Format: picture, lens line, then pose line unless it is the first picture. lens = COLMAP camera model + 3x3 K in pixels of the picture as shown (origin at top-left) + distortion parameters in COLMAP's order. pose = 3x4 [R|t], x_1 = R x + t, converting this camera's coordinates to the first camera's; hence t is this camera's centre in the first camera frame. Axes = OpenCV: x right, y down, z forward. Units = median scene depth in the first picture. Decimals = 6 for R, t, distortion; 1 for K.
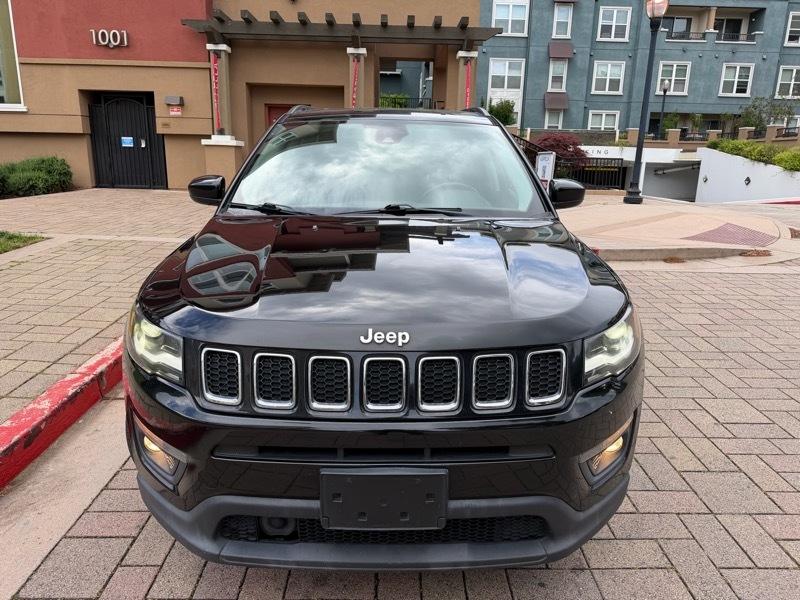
lens RADIAL K [[560.8, 0, 400.0], [0, 560.8, 300.0], [0, 0, 1]] dist [0.004185, -0.005490]
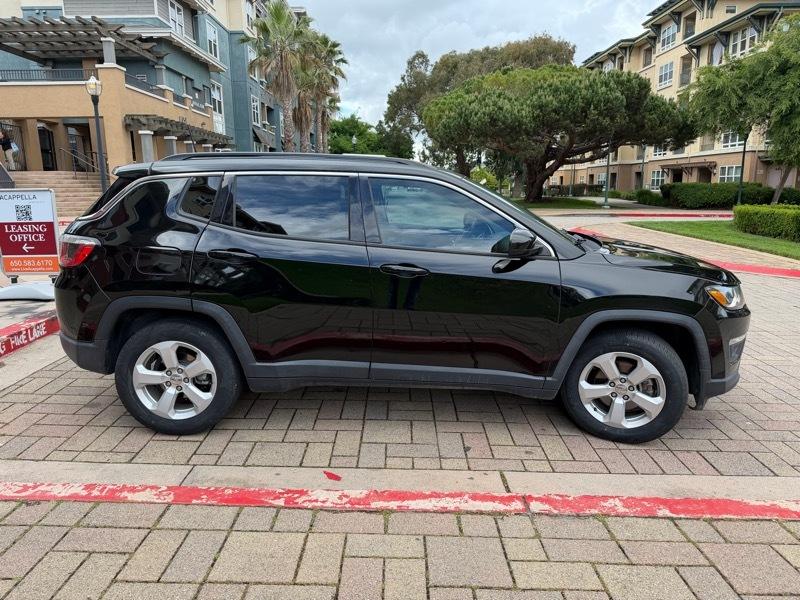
lens RADIAL K [[556.6, 0, 395.9], [0, 556.6, 296.2], [0, 0, 1]] dist [0.031979, -0.040193]
pose [[0.016200, -0.217778, 0.975864, -0.306748], [0.254368, 0.944778, 0.206618, -0.082612], [-0.966972, 0.244881, 0.070701, 0.256771]]
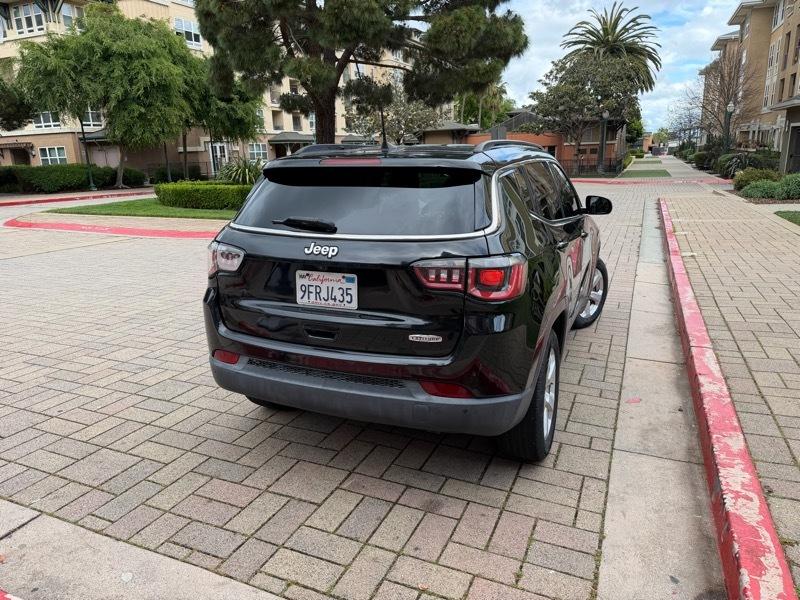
lens RADIAL K [[565.5, 0, 389.3], [0, 565.5, 298.2], [0, 0, 1]] dist [0.032404, -0.038732]
pose [[-0.907247, -0.099833, 0.408578, -0.105770], [0.114313, 0.876327, 0.467957, -0.168407], [-0.404765, 0.471258, -0.783633, 0.564238]]
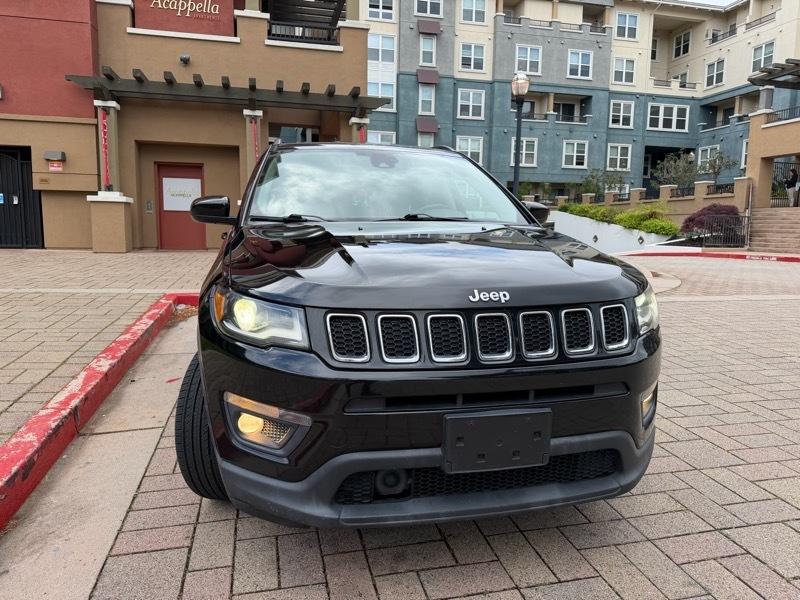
lens RADIAL K [[556.6, 0, 395.9], [0, 556.6, 296.2], [0, 0, 1]] dist [0.031979, -0.040193]
pose [[0.976298, -0.032438, 0.213987, -0.051639], [0.057851, 0.991842, -0.113588, 0.020801], [-0.208557, 0.123275, 0.970210, -0.008234]]
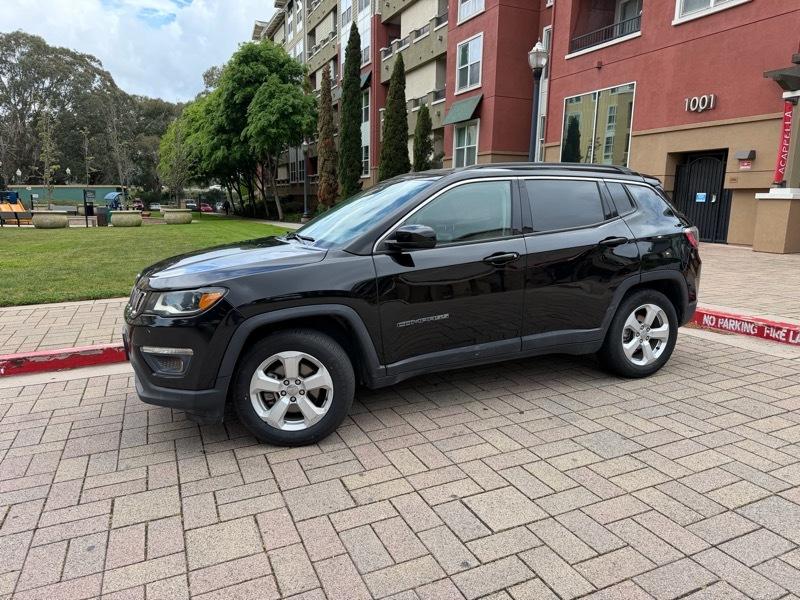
lens RADIAL K [[562.7, 0, 405.4], [0, 562.7, 296.4], [0, 0, 1]] dist [0.050638, -0.070395]
pose [[0.396345, 0.137535, -0.907742, 0.301731], [-0.231427, 0.971755, 0.046186, -0.025844], [0.888455, 0.191770, 0.416980, 0.113547]]
